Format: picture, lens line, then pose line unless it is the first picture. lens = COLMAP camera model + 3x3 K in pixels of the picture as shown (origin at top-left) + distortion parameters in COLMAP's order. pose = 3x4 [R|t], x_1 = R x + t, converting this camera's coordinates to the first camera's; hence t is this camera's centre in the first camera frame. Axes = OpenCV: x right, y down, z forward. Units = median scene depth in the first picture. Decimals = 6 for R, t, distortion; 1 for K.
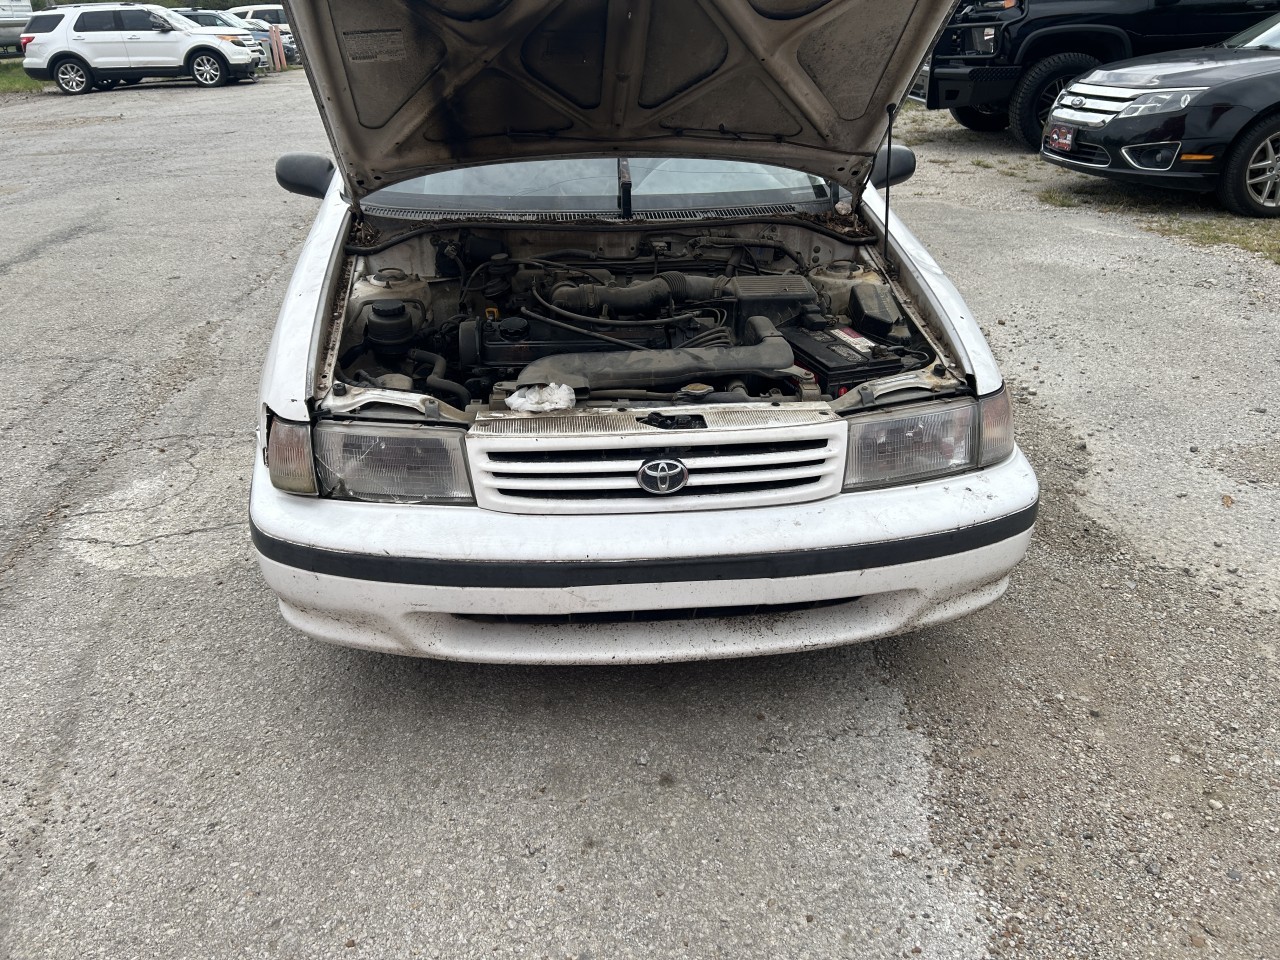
lens RADIAL K [[923.3, 0, 641.9], [0, 923.3, 447.4], [0, 0, 1]] dist [0.070371, -0.063116]
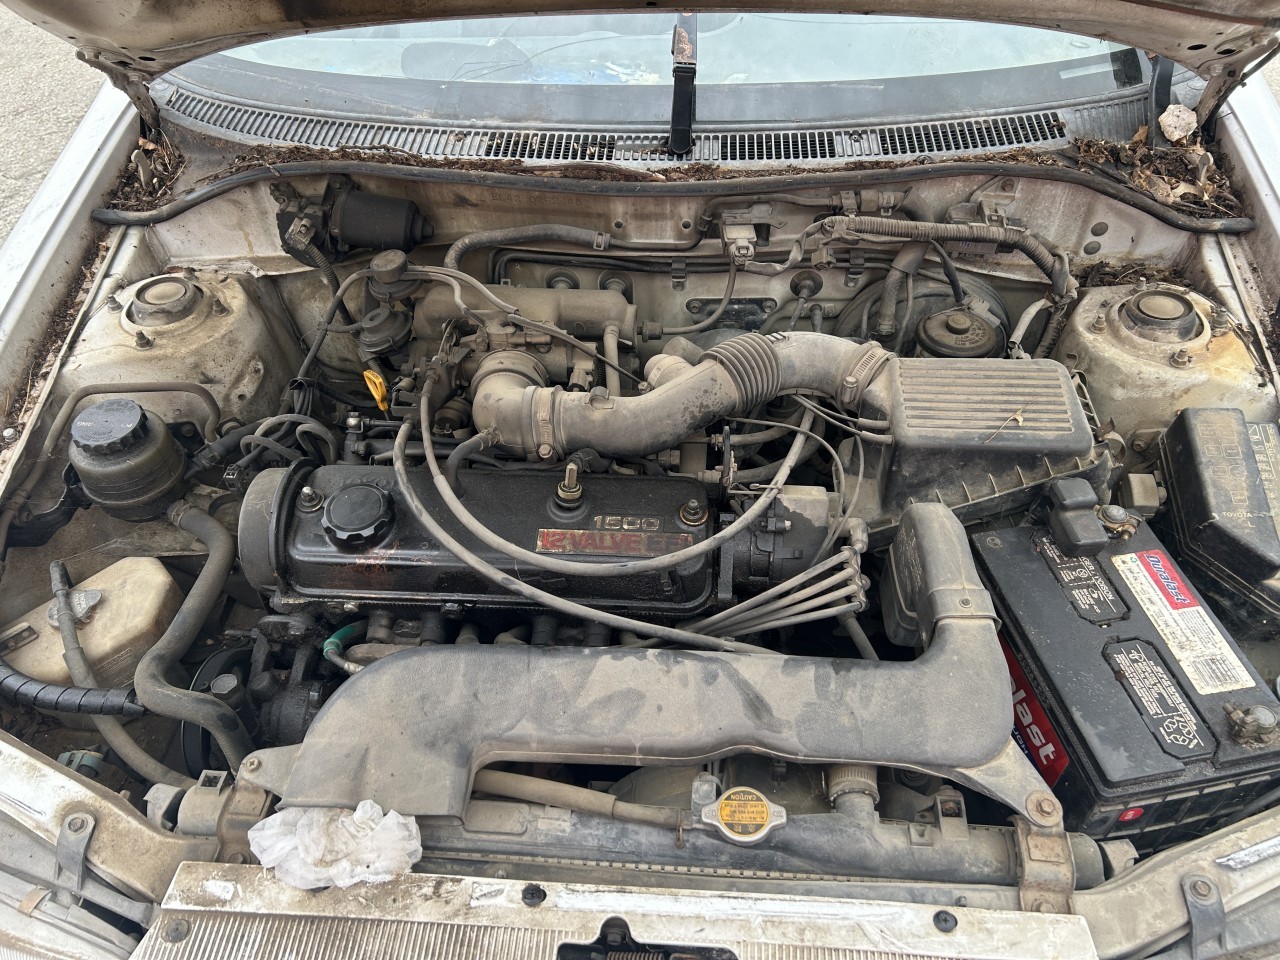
lens RADIAL K [[978.4, 0, 640.0], [0, 978.4, 480.0], [0, 0, 1]] dist [0.045298, -0.050843]
pose [[0.986193, 0.091454, -0.138054, 0.047855], [-0.043780, 0.947997, 0.315253, -0.253621], [0.159706, -0.304856, 0.938912, 0.503429]]
